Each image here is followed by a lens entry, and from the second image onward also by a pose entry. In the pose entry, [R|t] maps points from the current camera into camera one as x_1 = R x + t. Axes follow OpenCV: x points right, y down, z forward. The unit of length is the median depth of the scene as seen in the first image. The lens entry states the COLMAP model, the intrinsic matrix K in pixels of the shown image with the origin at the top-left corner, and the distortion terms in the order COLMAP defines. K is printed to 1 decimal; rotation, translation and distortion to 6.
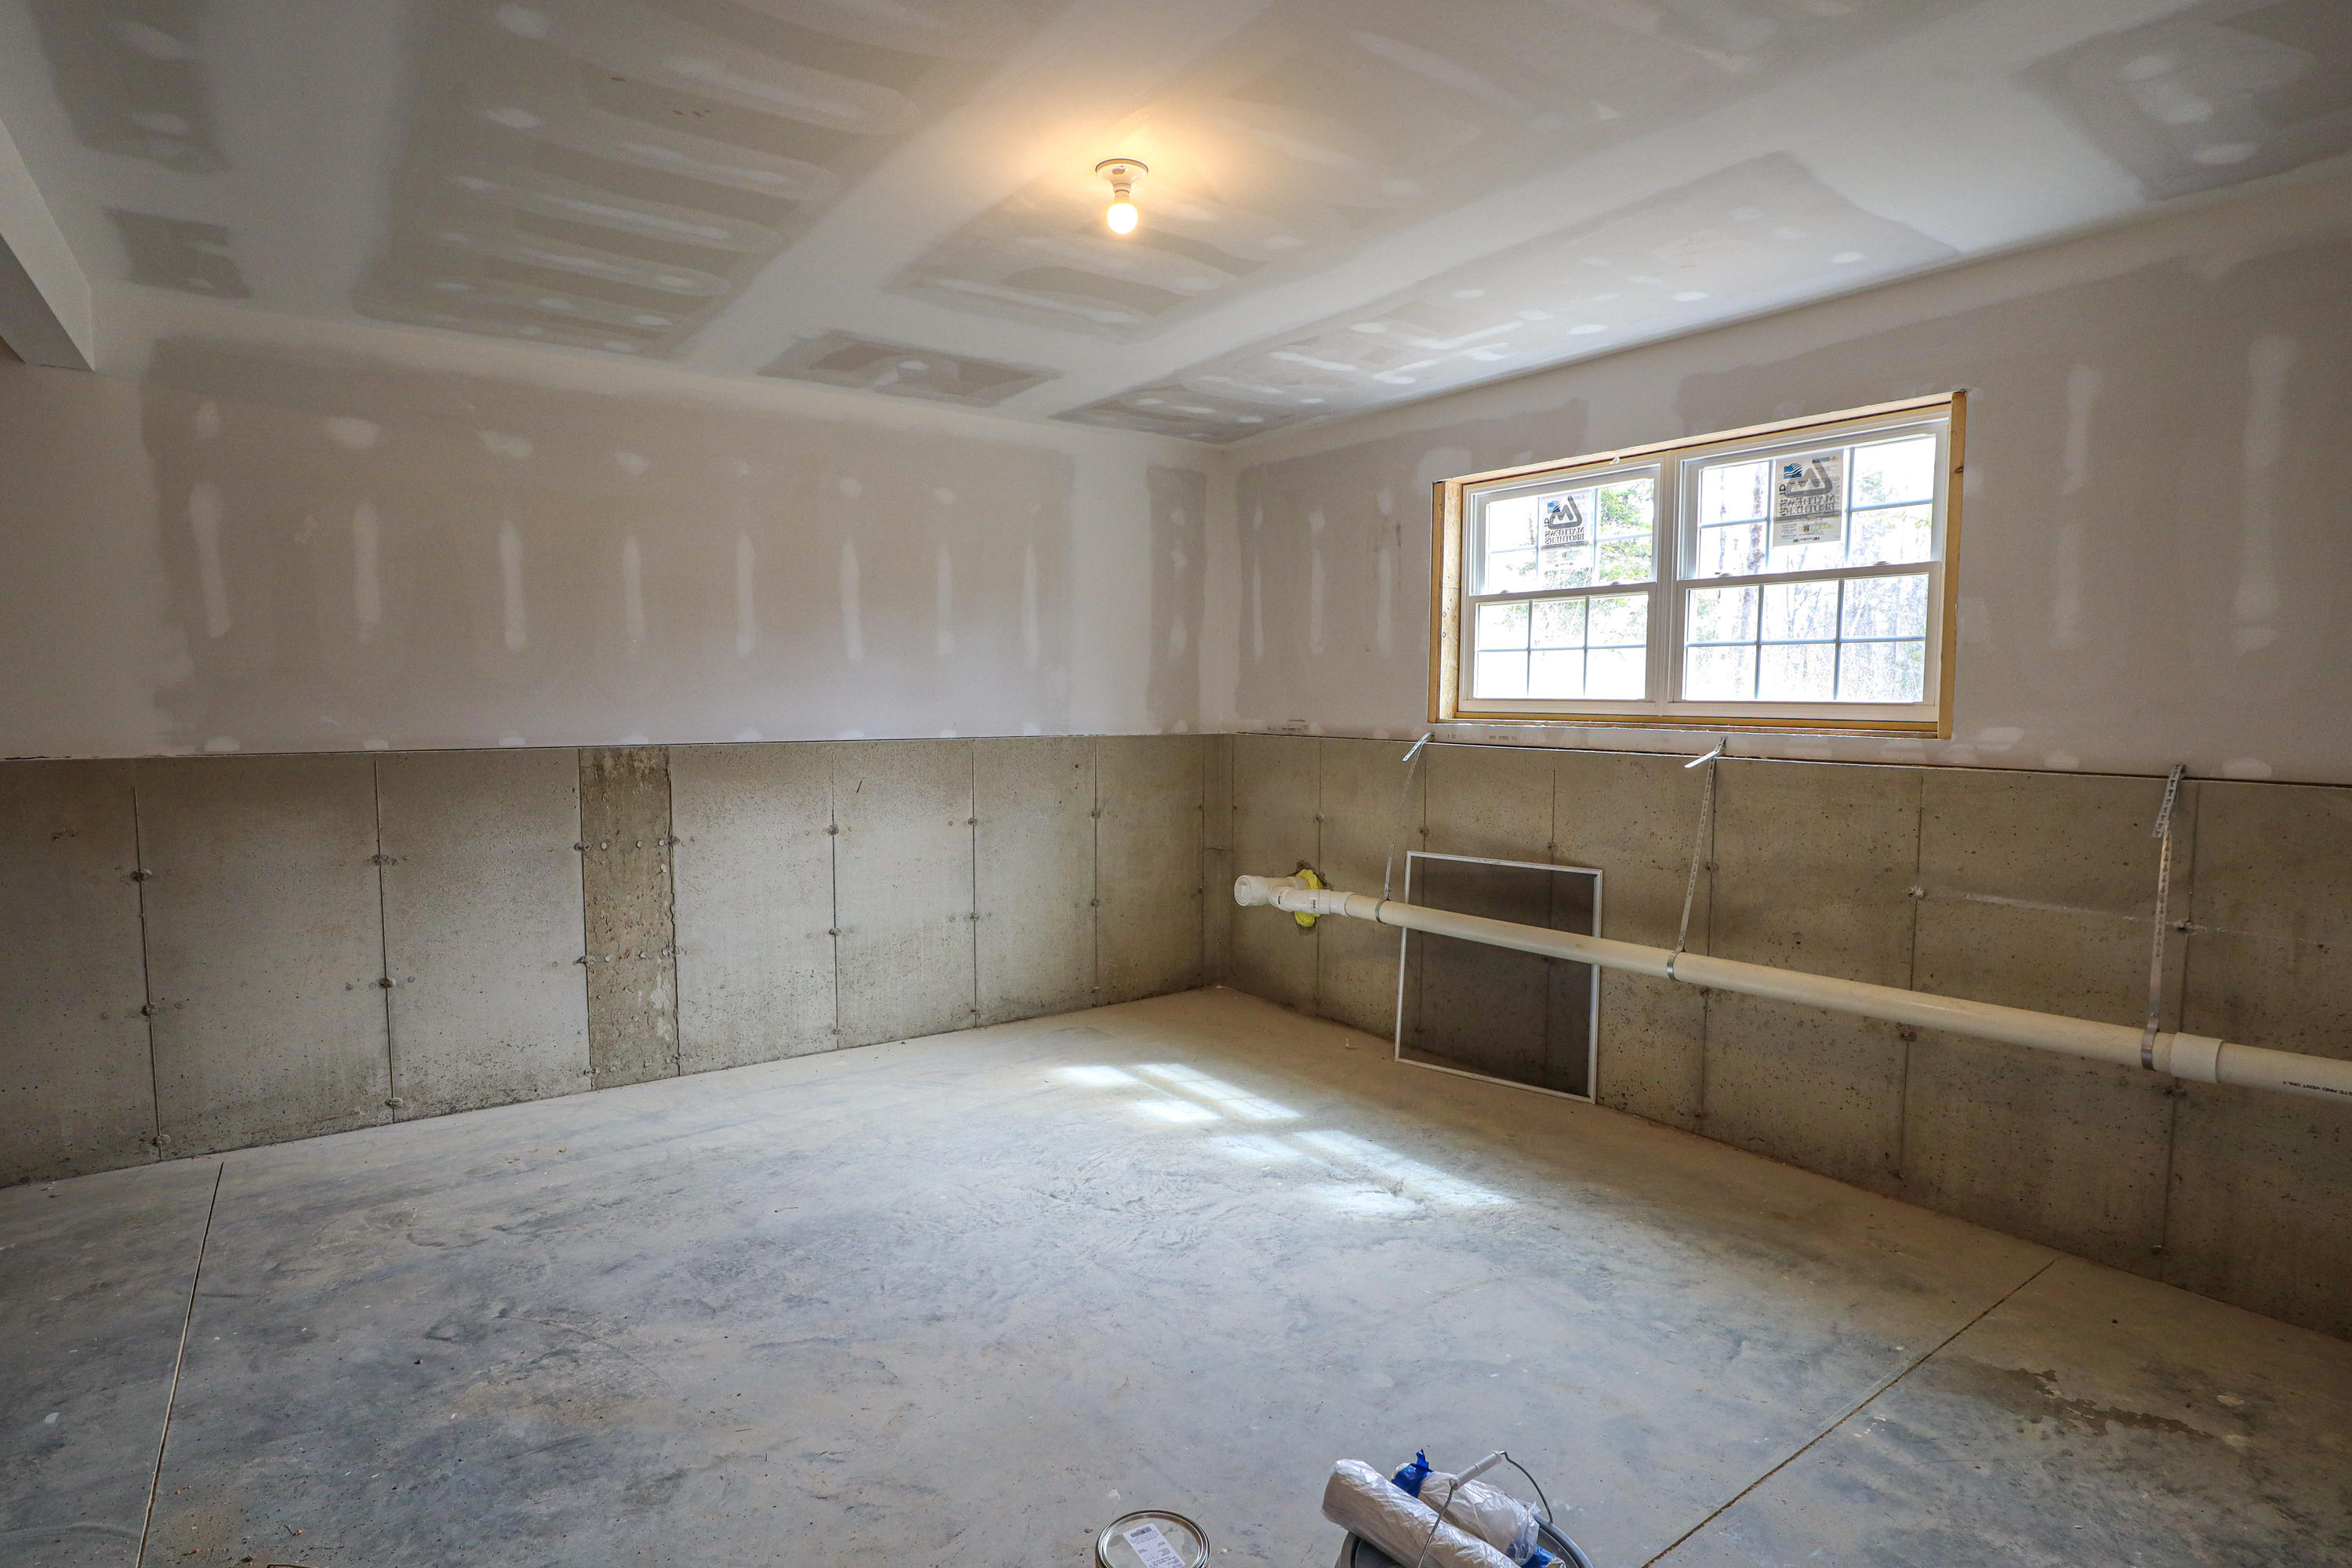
lens RADIAL K [[1192.0, 0, 1176.9], [0, 1192.0, 780.7], [0, 0, 1]] dist [-0.048320, 0.015873]
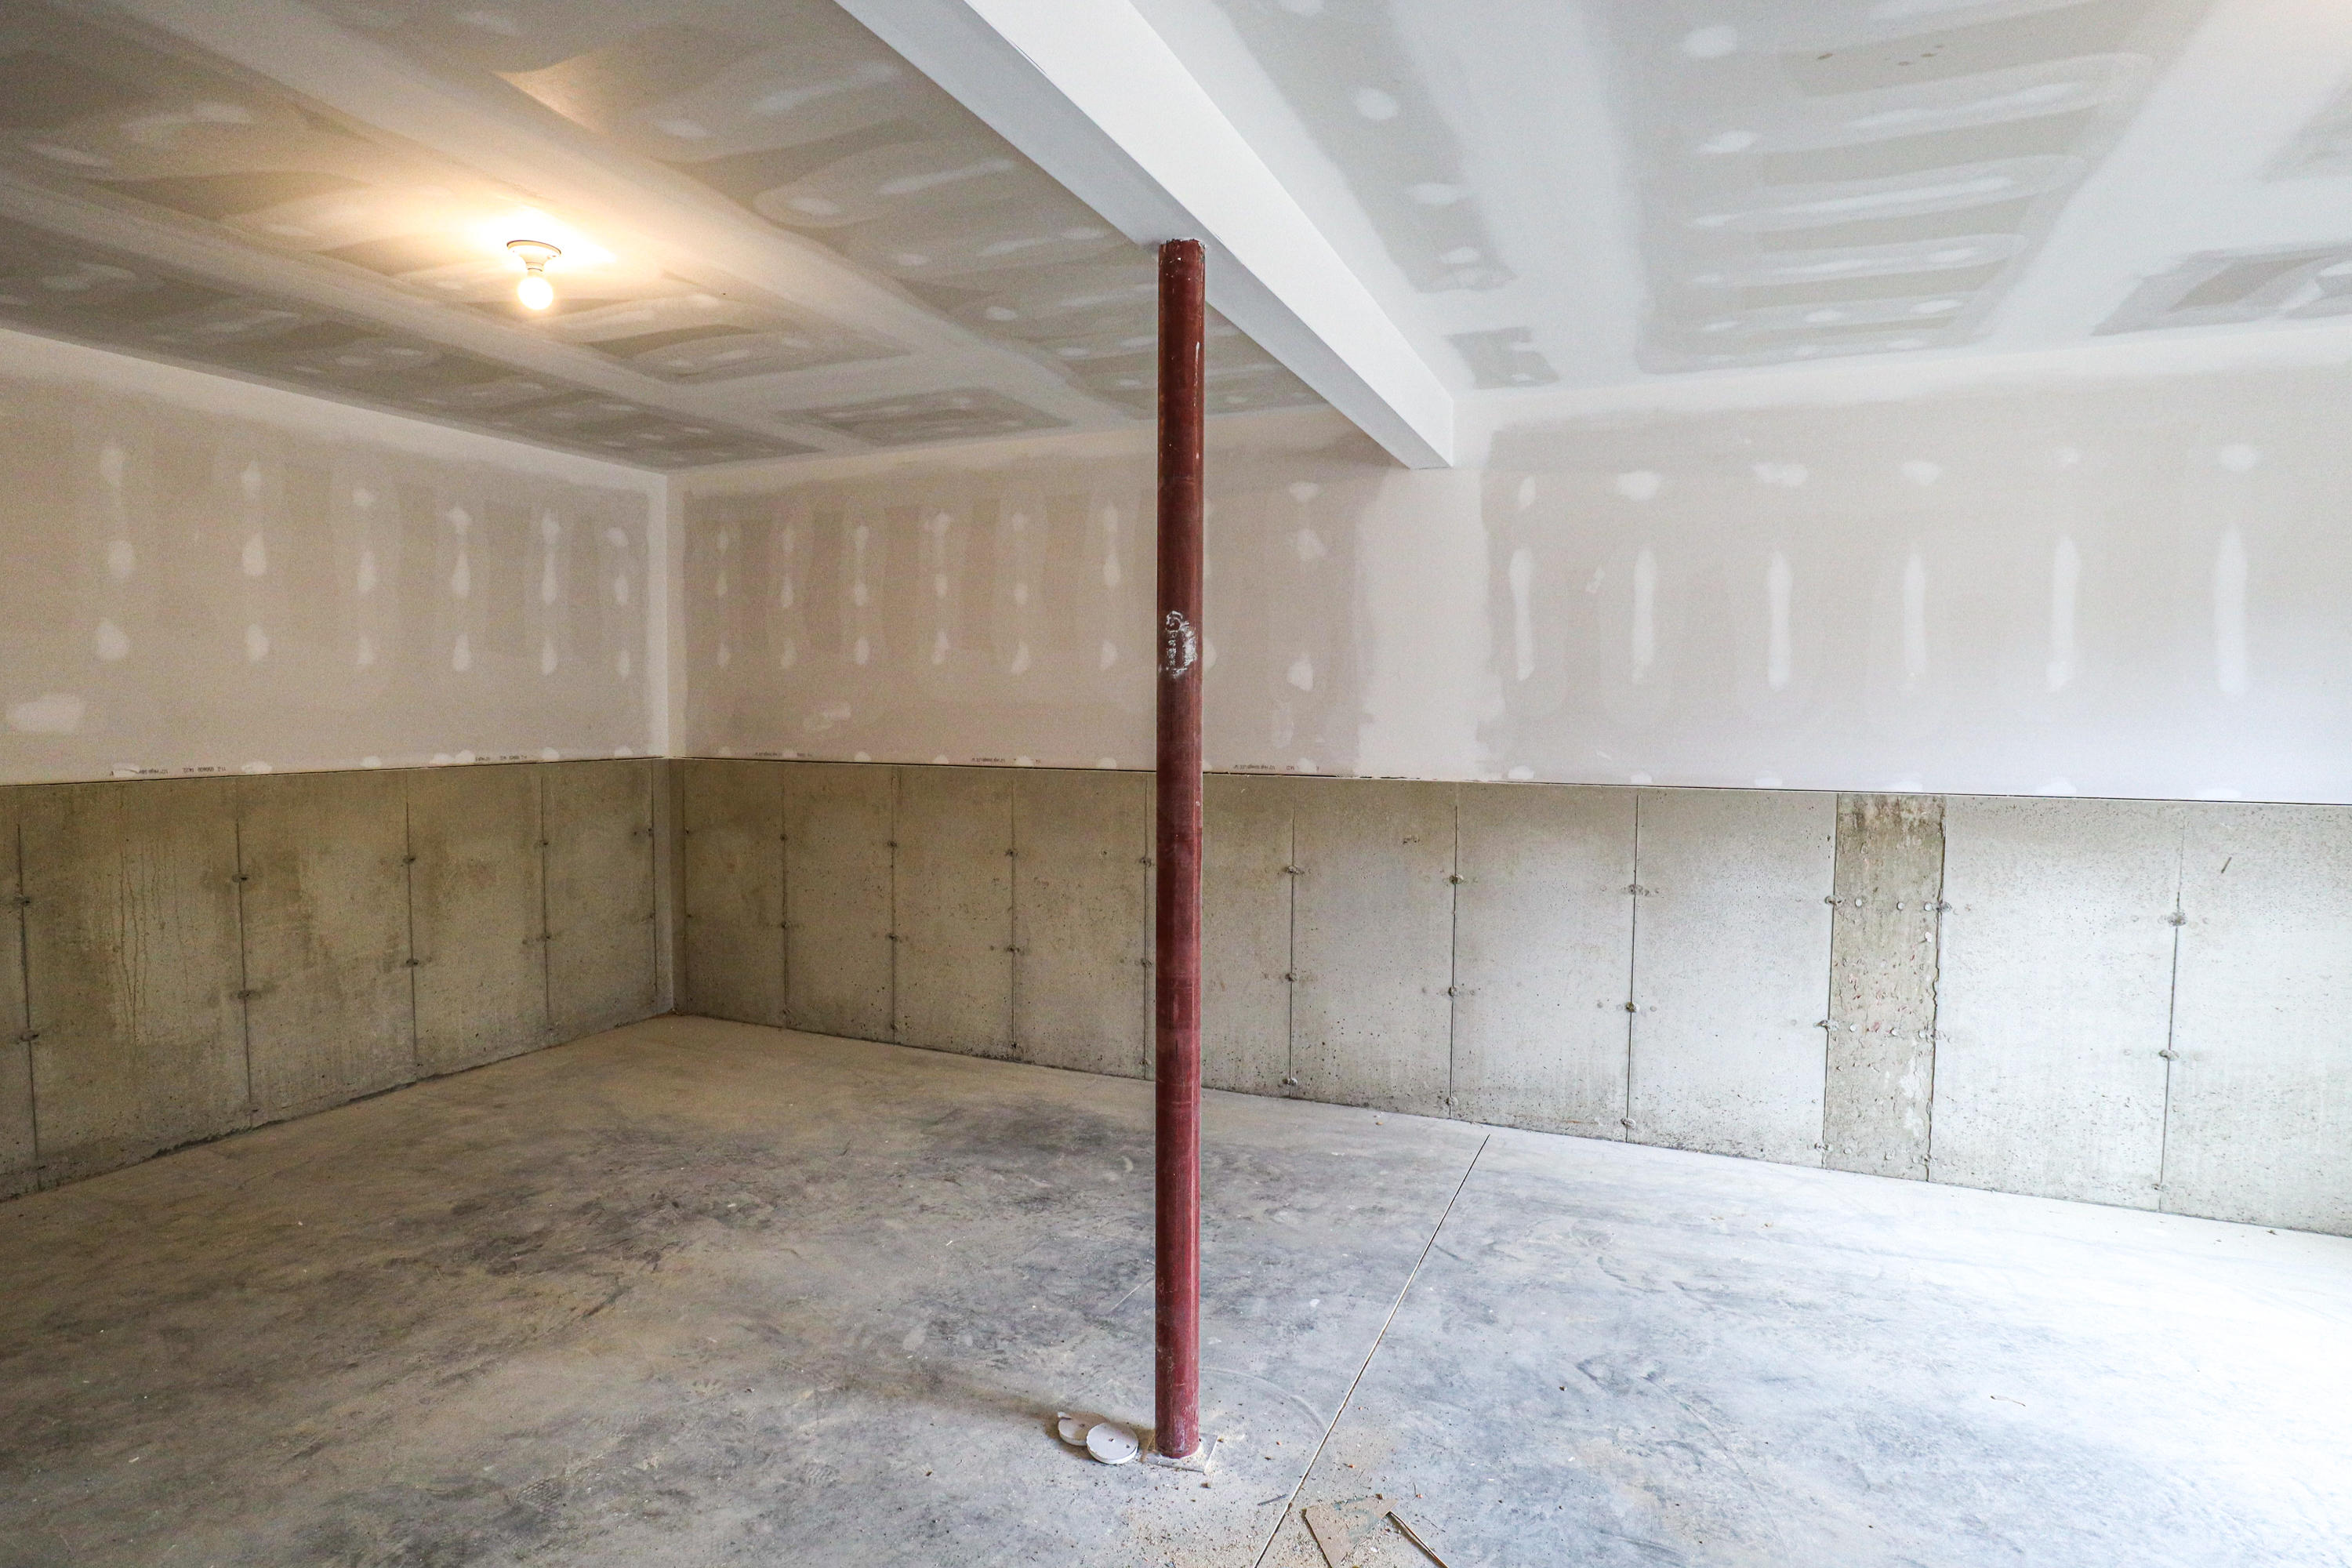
lens RADIAL K [[1233.4, 0, 1178.2], [0, 1233.4, 772.6], [0, 0, 1]] dist [-0.047412, 0.017142]
pose [[0.509423, 0.043849, -0.859398, 0.052009], [-0.067143, 0.997682, 0.011105, -0.023155], [0.857893, 0.052046, 0.511186, 0.089253]]
